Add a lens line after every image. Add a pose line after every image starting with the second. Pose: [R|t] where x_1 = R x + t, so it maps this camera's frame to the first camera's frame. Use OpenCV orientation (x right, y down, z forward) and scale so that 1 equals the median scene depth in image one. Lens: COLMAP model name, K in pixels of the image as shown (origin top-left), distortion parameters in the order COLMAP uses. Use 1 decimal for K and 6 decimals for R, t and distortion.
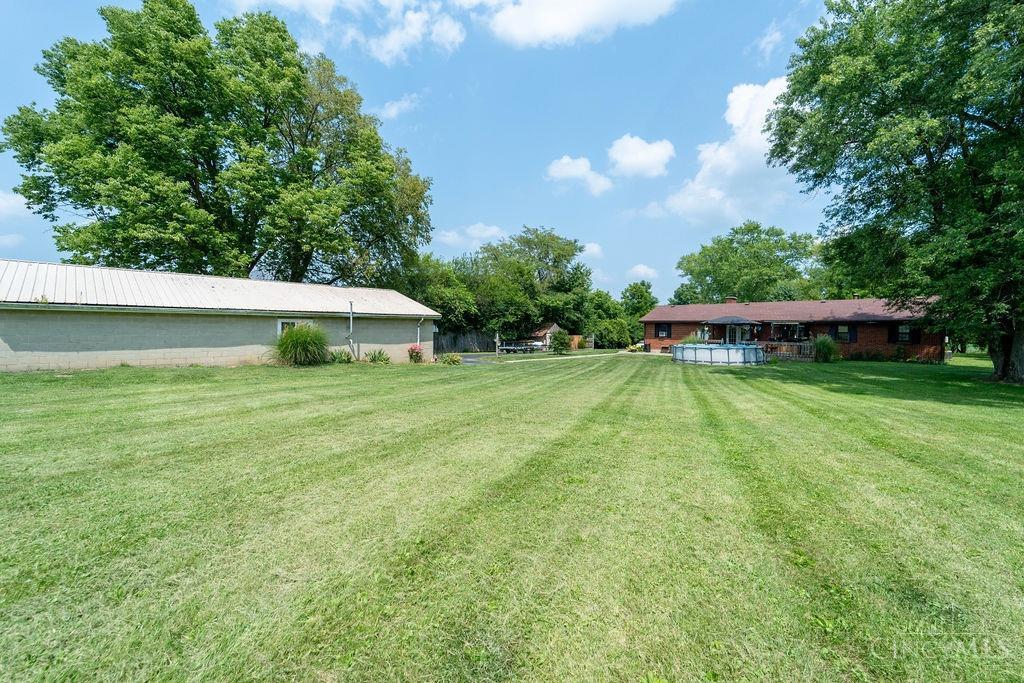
lens RADIAL K [[407.0, 0, 512.0], [0, 407.0, 341.5], [0, 0, 1]] dist [-0.000403, -0.002133]
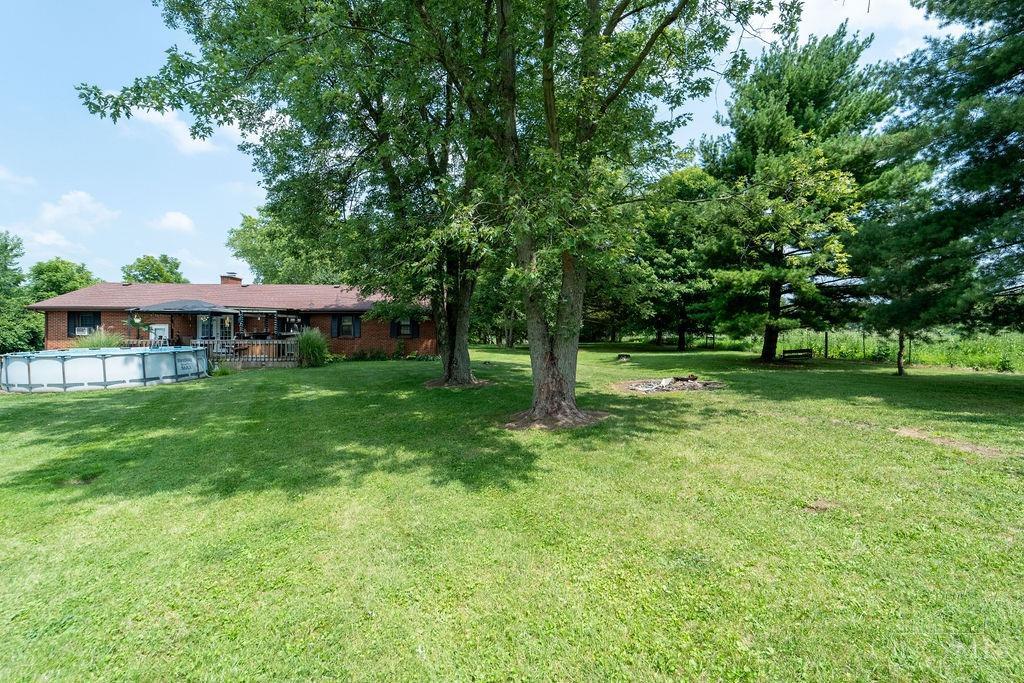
lens RADIAL K [[407.0, 0, 512.0], [0, 407.0, 341.5], [0, 0, 1]] dist [-0.000403, -0.002133]
pose [[0.659121, -0.031518, 0.751376, 0.444267], [0.029310, 0.999439, 0.016212, 0.005424], [-0.751466, 0.011337, 0.659675, 0.255095]]
